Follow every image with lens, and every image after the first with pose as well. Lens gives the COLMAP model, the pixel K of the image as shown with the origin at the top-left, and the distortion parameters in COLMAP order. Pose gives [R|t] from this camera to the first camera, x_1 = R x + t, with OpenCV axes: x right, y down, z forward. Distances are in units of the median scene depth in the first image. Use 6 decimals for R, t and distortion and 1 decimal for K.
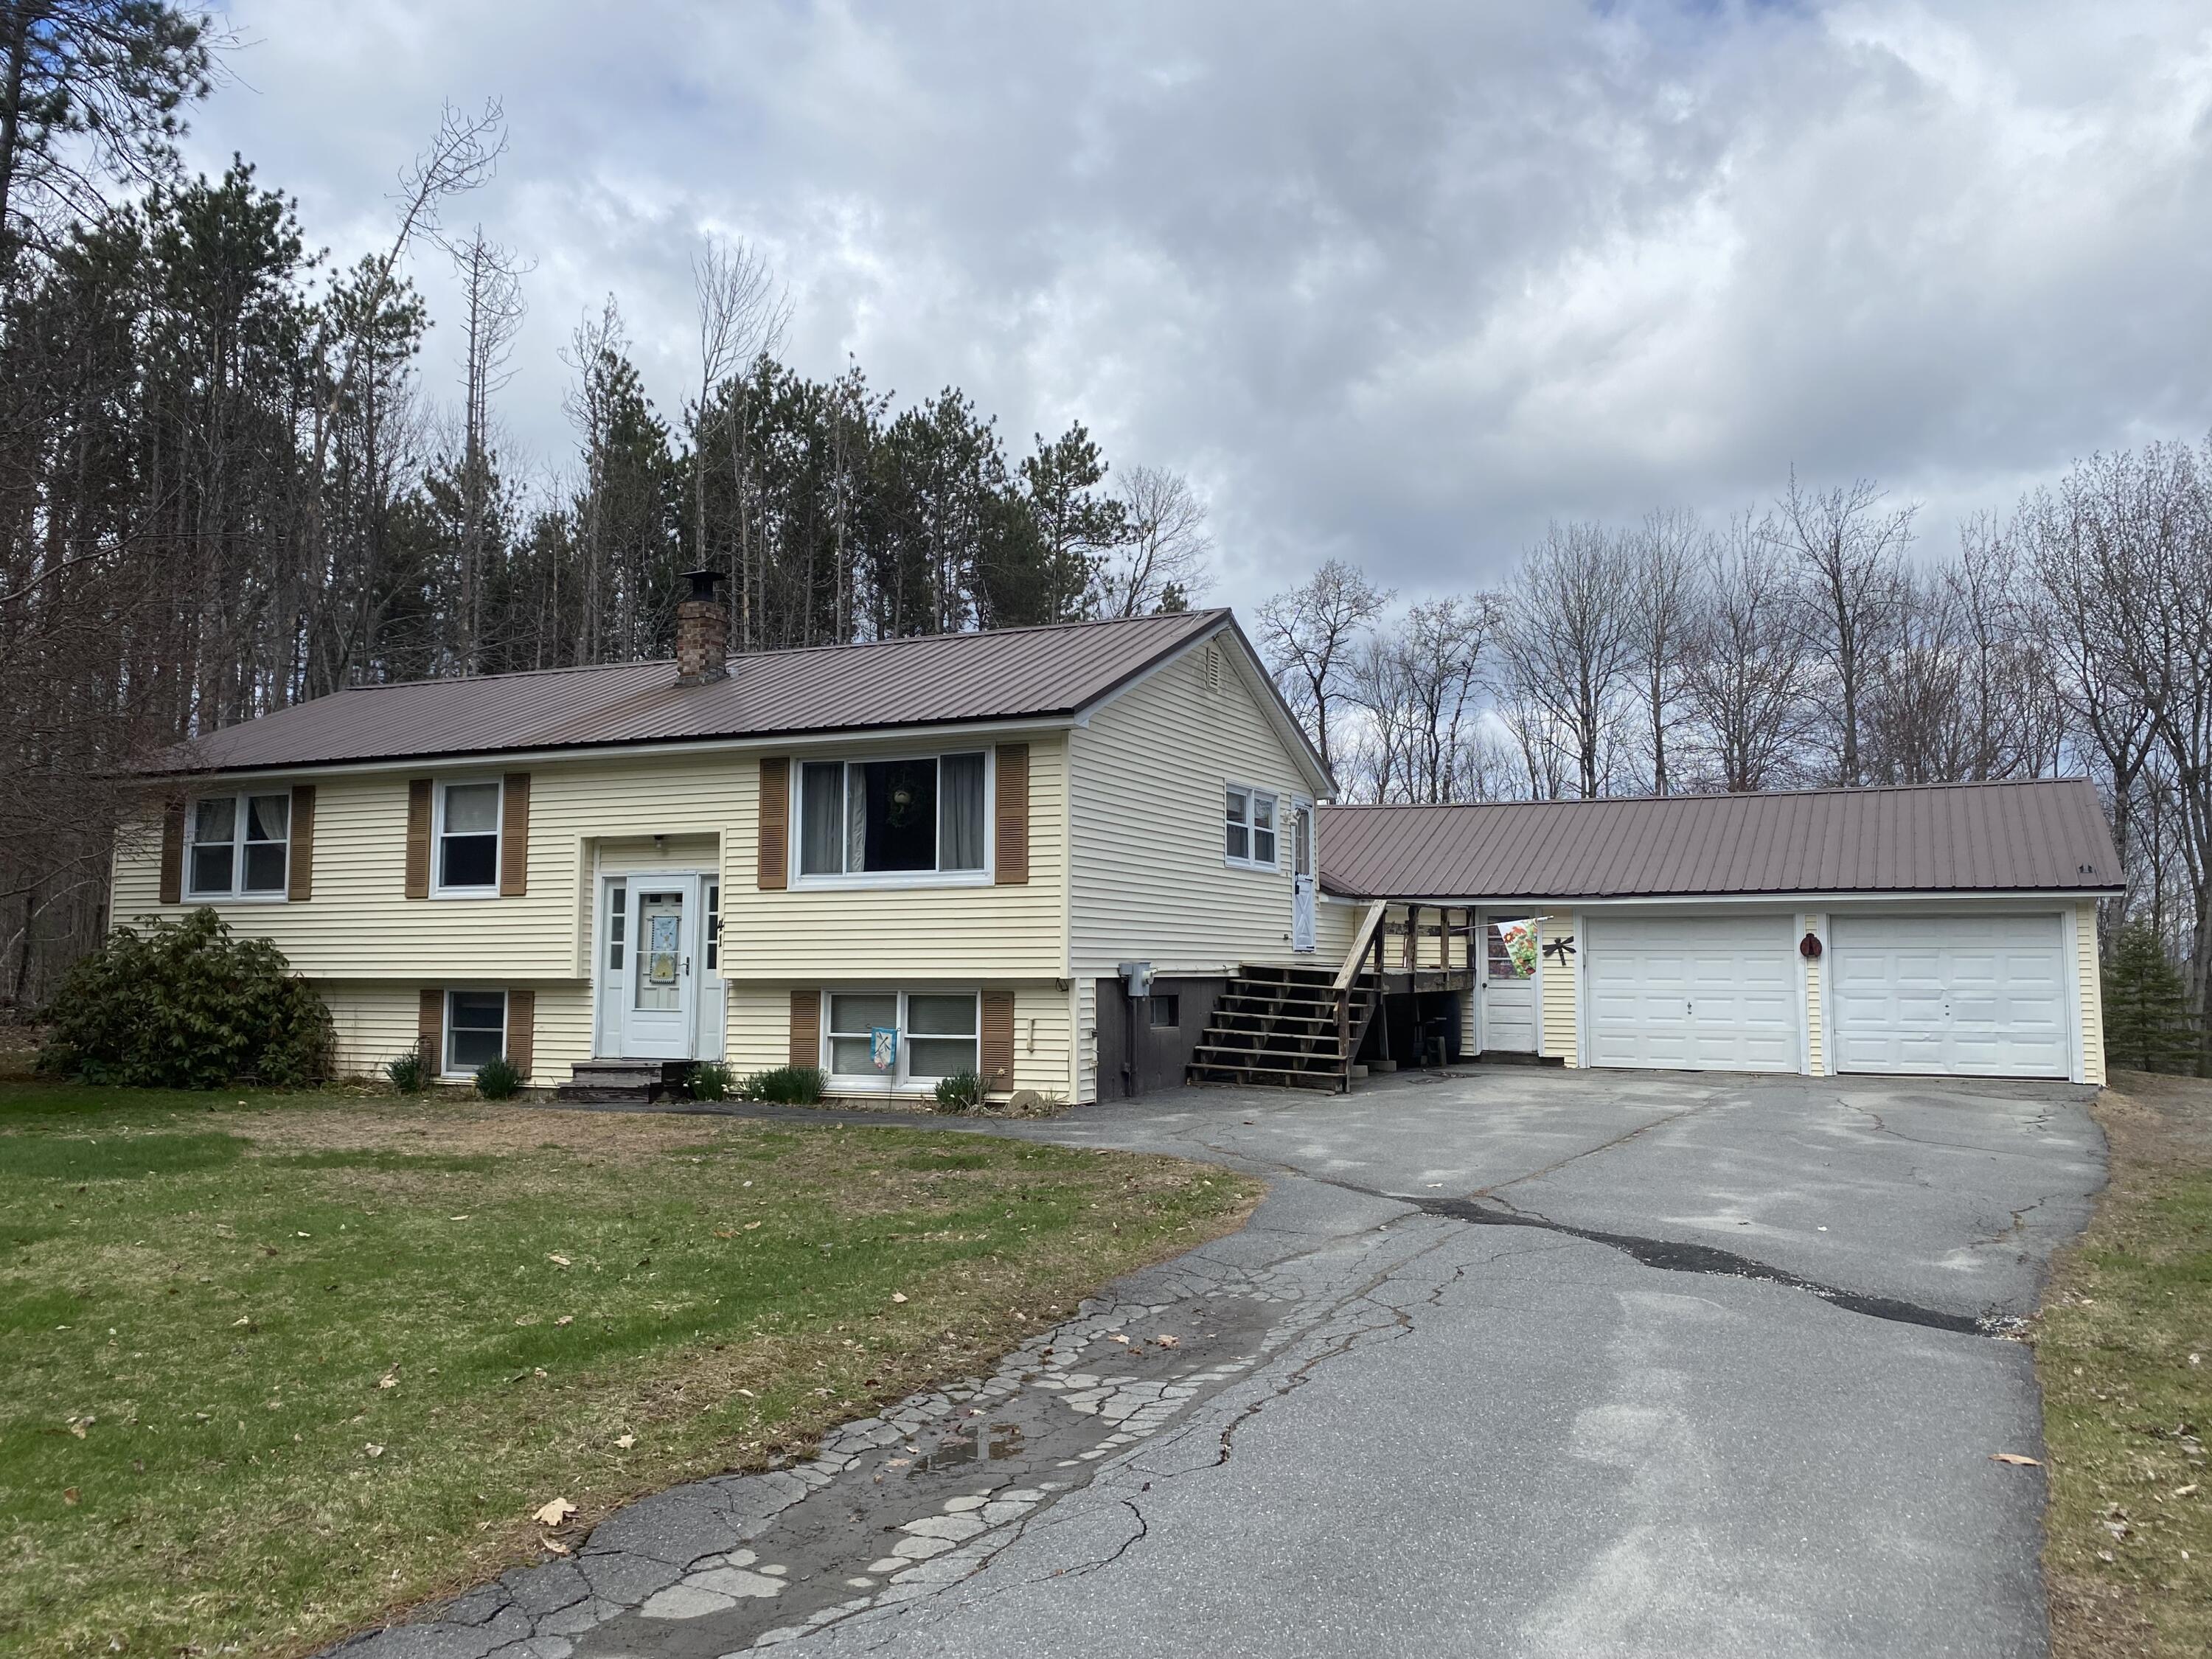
lens RADIAL K [[1736.8, 0, 1100.0], [0, 1736.8, 796.5], [0, 0, 1]] dist [0.158094, -0.352817]
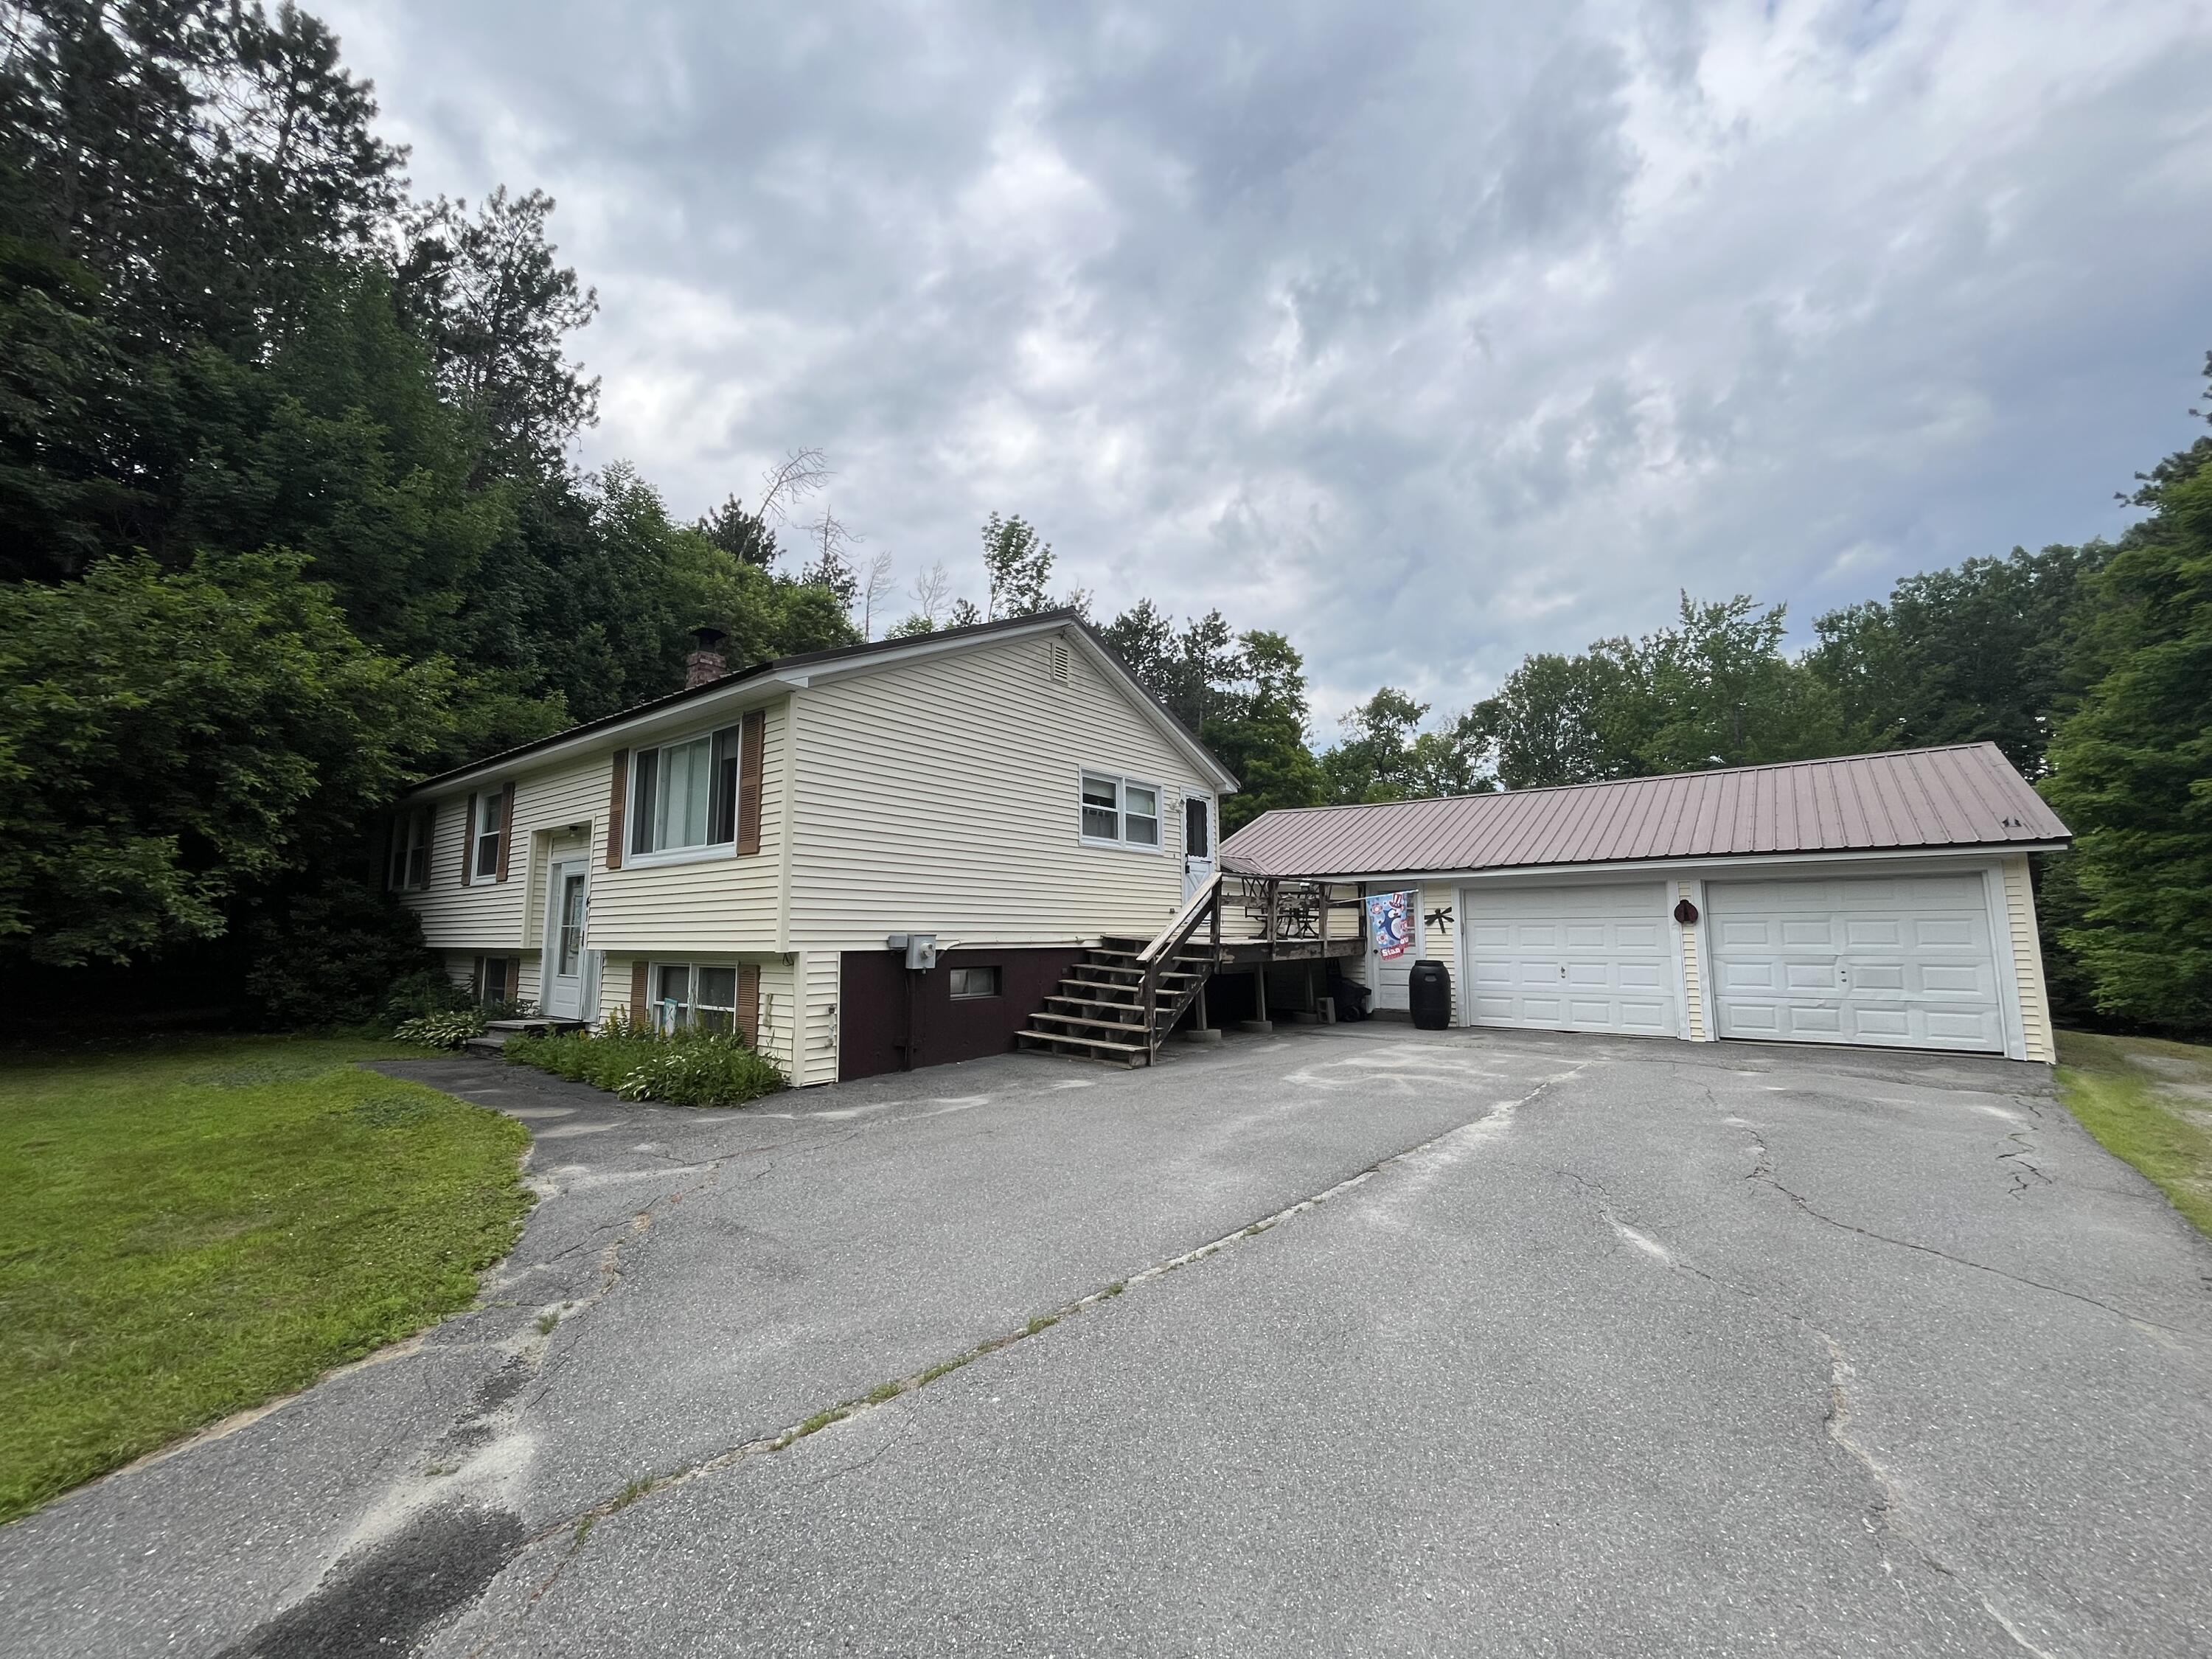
lens RADIAL K [[890.9, 0, 1099.7], [0, 890.9, 825.6], [0, 0, 1]] dist [-0.000323, -0.000248]
pose [[0.973577, -0.032891, -0.225978, 0.222809], [0.026990, 0.999210, -0.029156, 0.047410], [0.226758, 0.022286, 0.973696, 0.490497]]
